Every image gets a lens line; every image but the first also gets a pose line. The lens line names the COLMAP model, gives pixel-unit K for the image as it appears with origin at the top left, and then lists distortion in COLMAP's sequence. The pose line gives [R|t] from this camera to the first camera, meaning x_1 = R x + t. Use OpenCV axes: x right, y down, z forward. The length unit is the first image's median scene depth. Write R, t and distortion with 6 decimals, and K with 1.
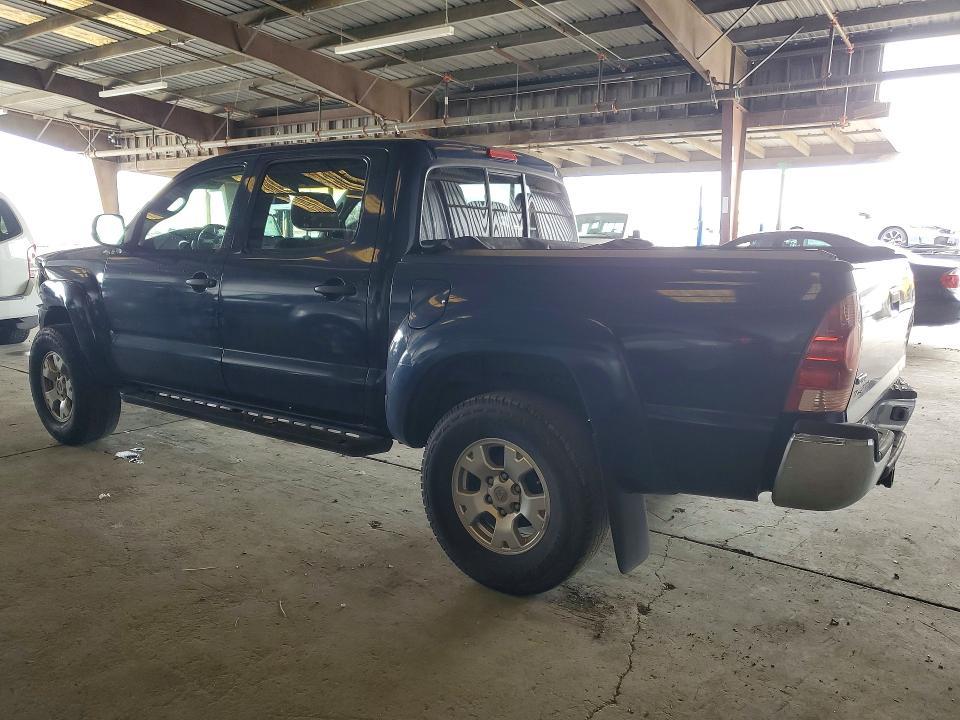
lens RADIAL K [[717.4, 0, 479.0], [0, 717.4, 360.2], [0, 0, 1]] dist [0.017809, -0.001127]
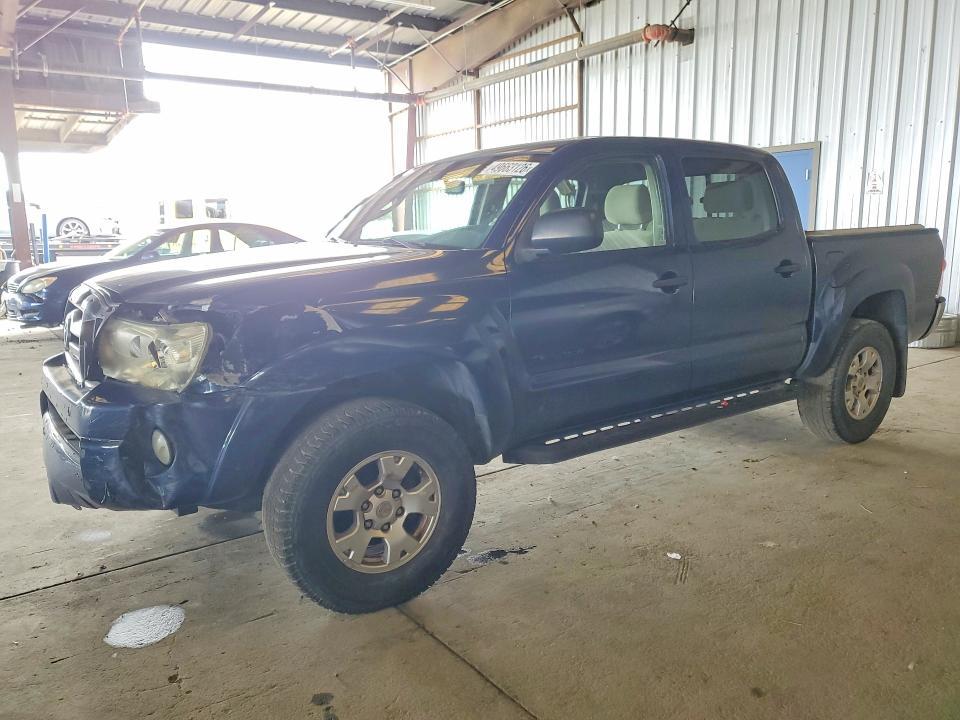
lens RADIAL K [[717.4, 0, 479.8], [0, 717.4, 360.6], [0, 0, 1]] dist [0.017809, -0.001127]
pose [[0.339592, -0.186374, 0.921923, -1.198874], [0.174553, 0.975633, 0.132934, -0.156654], [-0.924234, 0.115781, 0.363849, 0.816412]]
